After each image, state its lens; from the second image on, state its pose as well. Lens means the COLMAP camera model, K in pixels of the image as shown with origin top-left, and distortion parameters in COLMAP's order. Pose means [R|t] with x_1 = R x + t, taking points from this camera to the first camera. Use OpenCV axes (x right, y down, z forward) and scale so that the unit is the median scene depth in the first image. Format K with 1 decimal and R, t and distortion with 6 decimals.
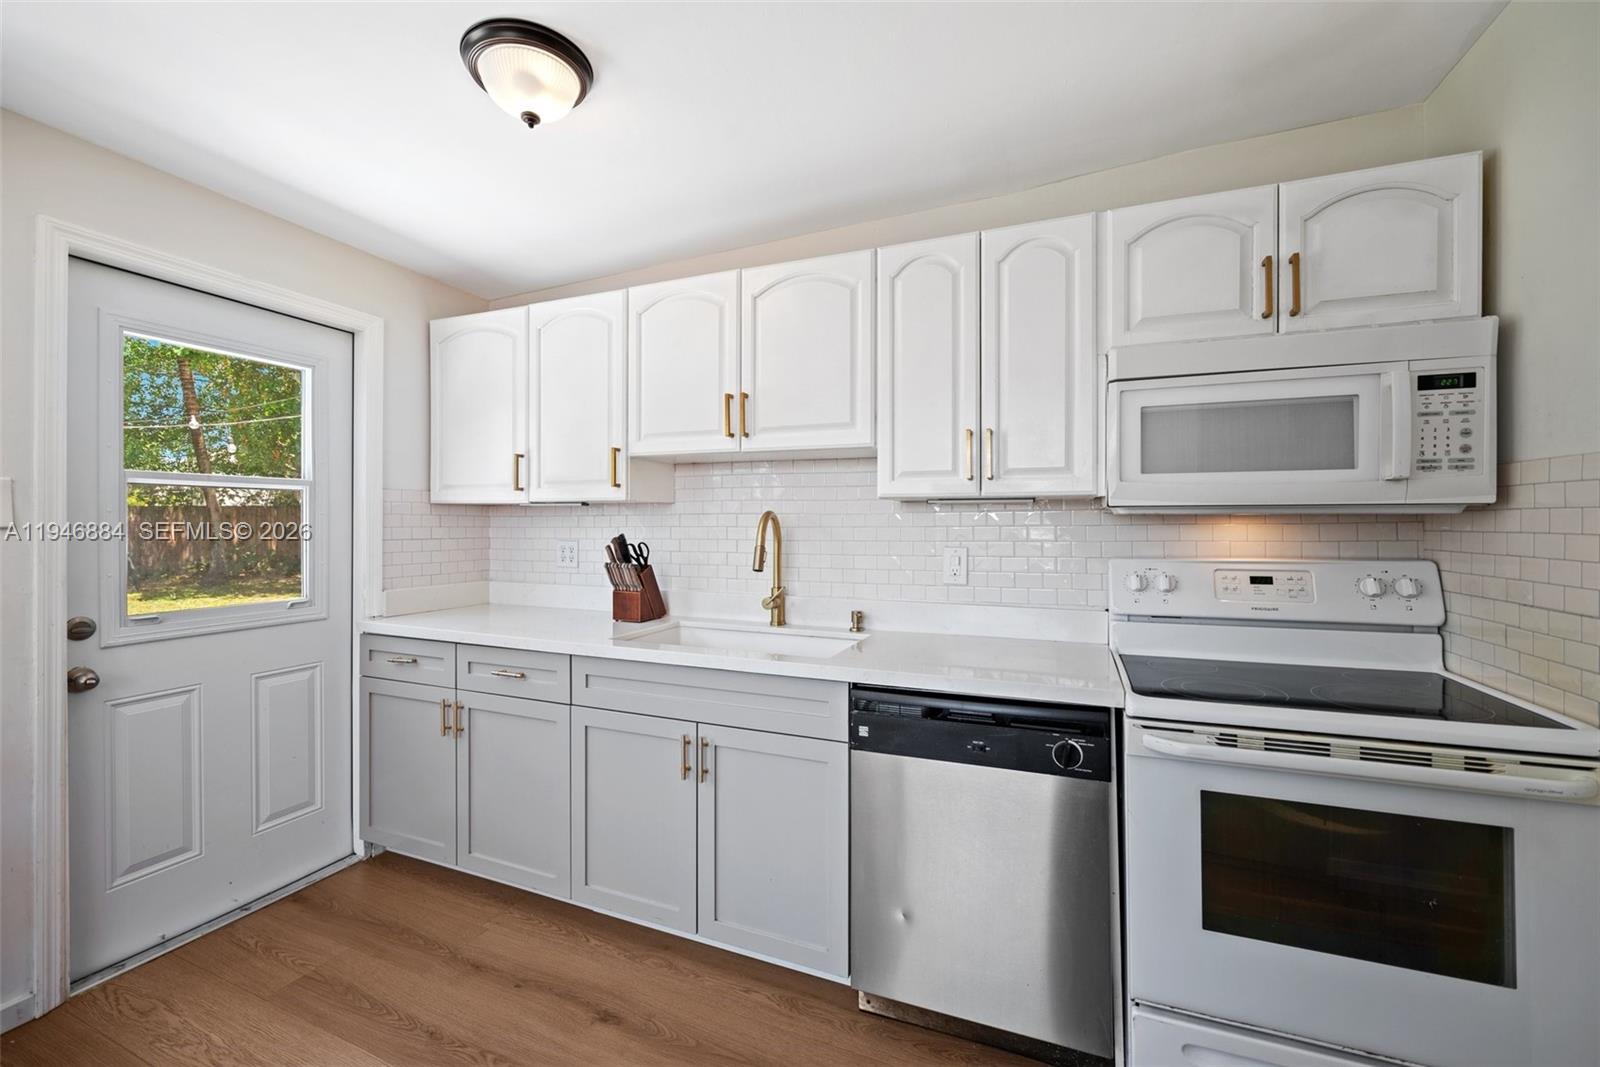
lens RADIAL K [[643.4, 0, 797.8], [0, 643.4, 524.4], [0, 0, 1]] dist [-0.004846, -0.000930]
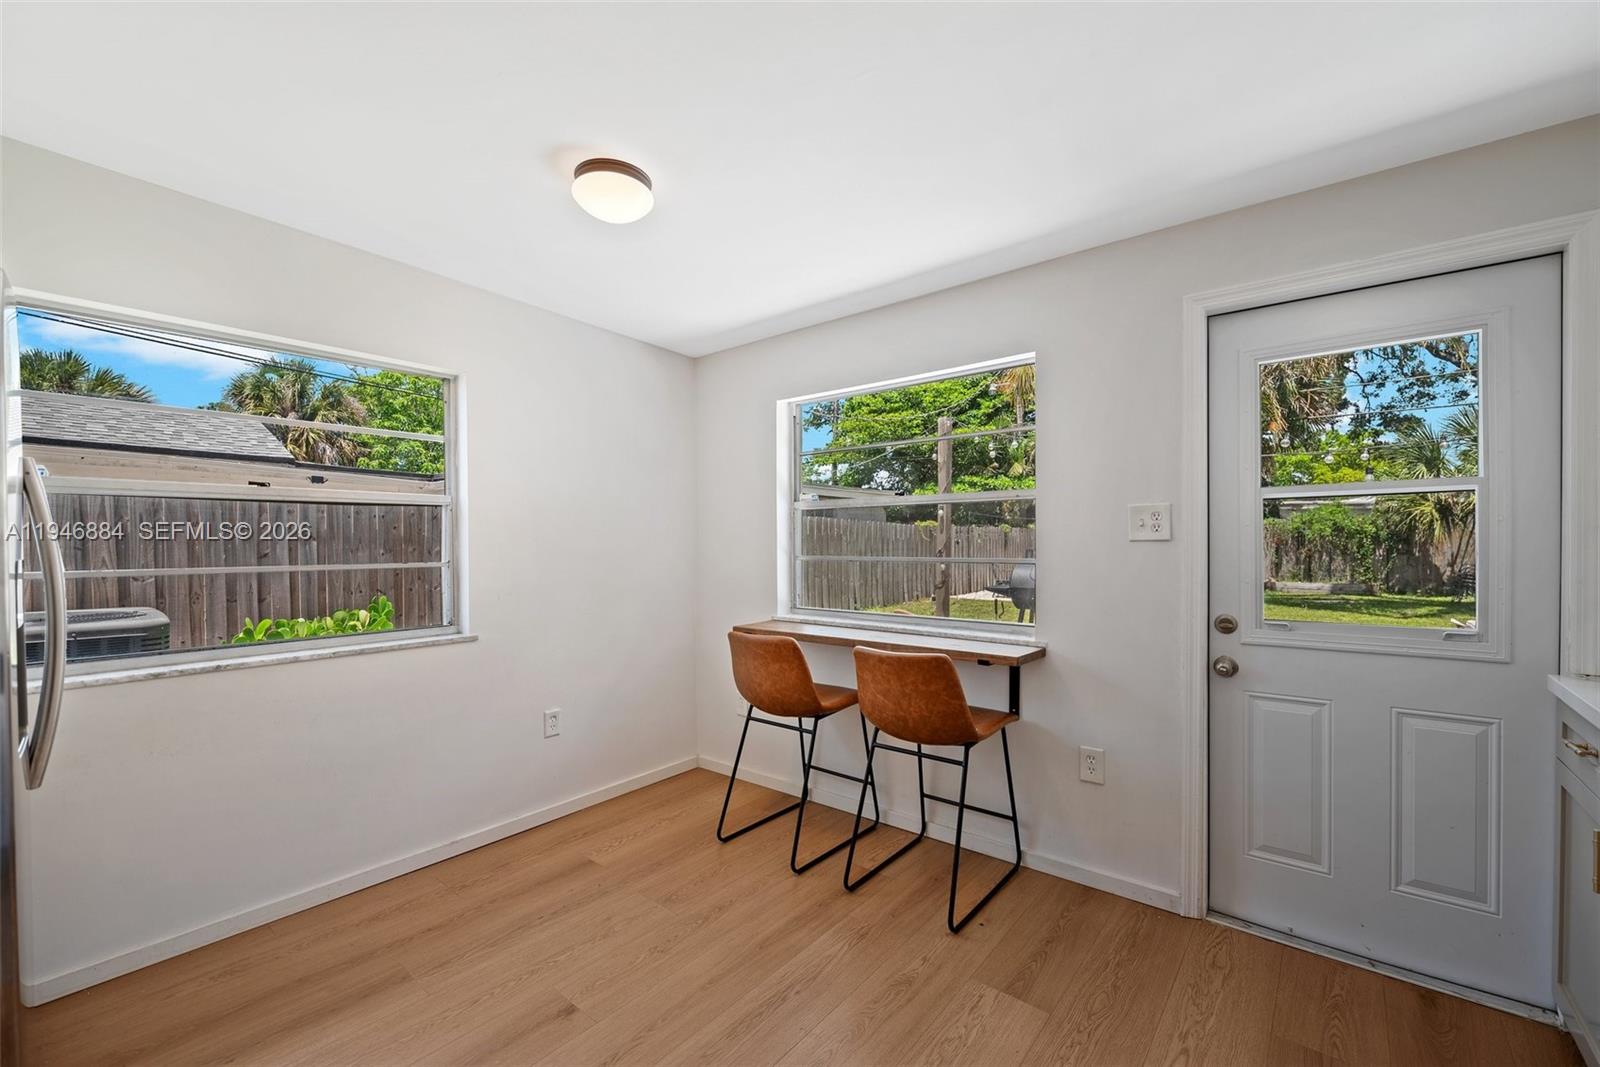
lens RADIAL K [[643.4, 0, 803.7], [0, 643.4, 554.5], [0, 0, 1]] dist [-0.004846, -0.000930]
pose [[-0.287910, 0.019048, -0.957468, 0.242303], [0.008092, 0.999815, 0.017458, 0.004650], [0.957623, -0.002721, -0.288011, 0.559249]]
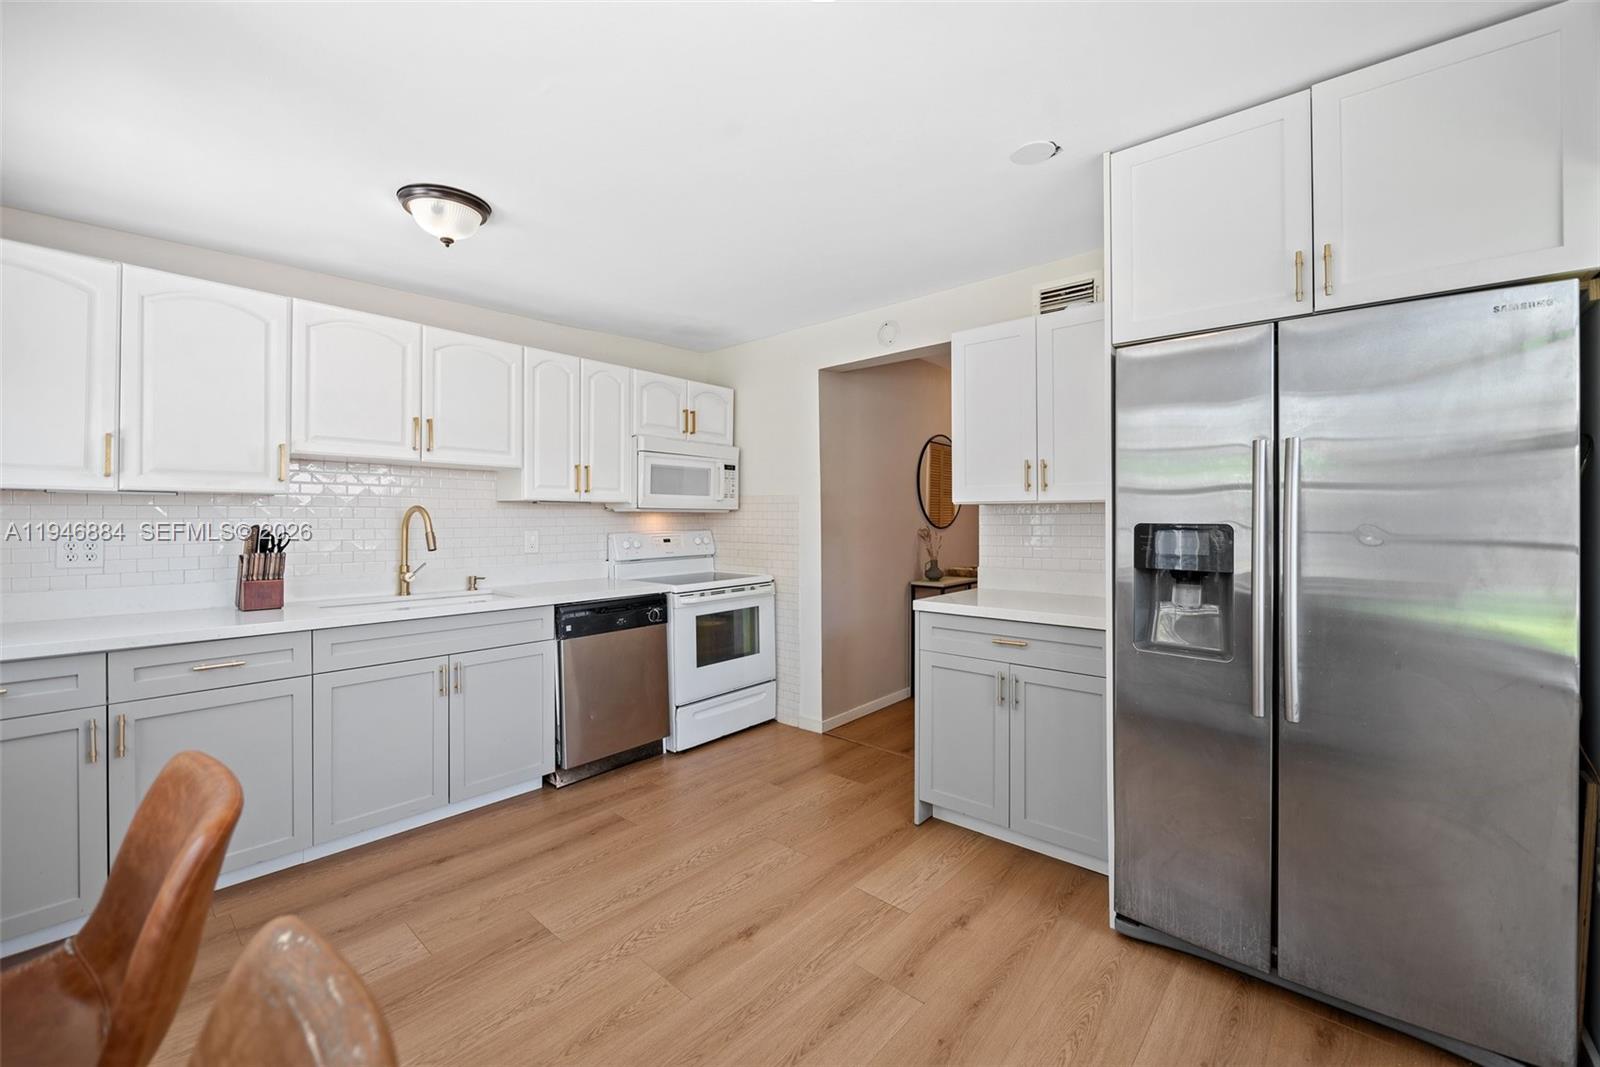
lens RADIAL K [[643.4, 0, 808.0], [0, 643.4, 519.1], [0, 0, 1]] dist [-0.004846, -0.000930]
pose [[0.314875, -0.002746, 0.949129, -1.261833], [-0.000232, 0.999996, 0.002970, 0.002549], [-0.949133, -0.001156, 0.314873, -0.204507]]
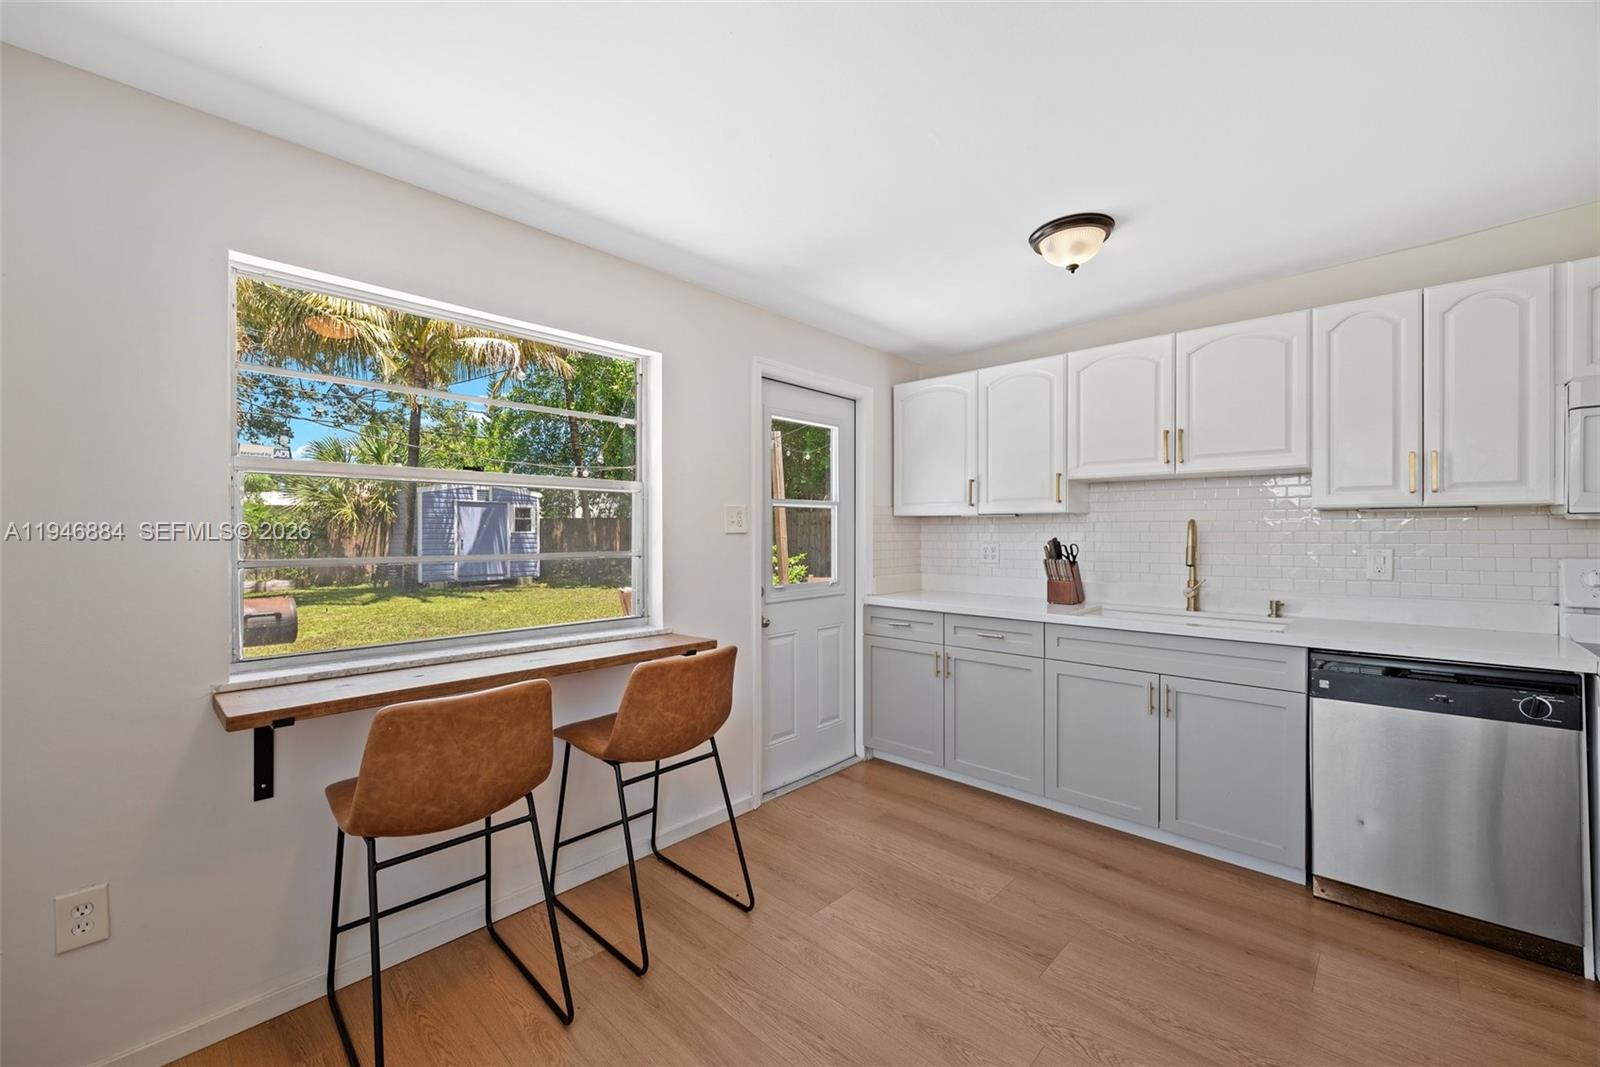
lens RADIAL K [[643.4, 0, 793.2], [0, 643.4, 536.3], [0, 0, 1]] dist [-0.004846, -0.000930]
pose [[0.935661, -0.000693, -0.352899, -0.405871], [0.003446, 0.999968, 0.007173, 0.000952], [0.352883, -0.007928, 0.935634, -0.558709]]
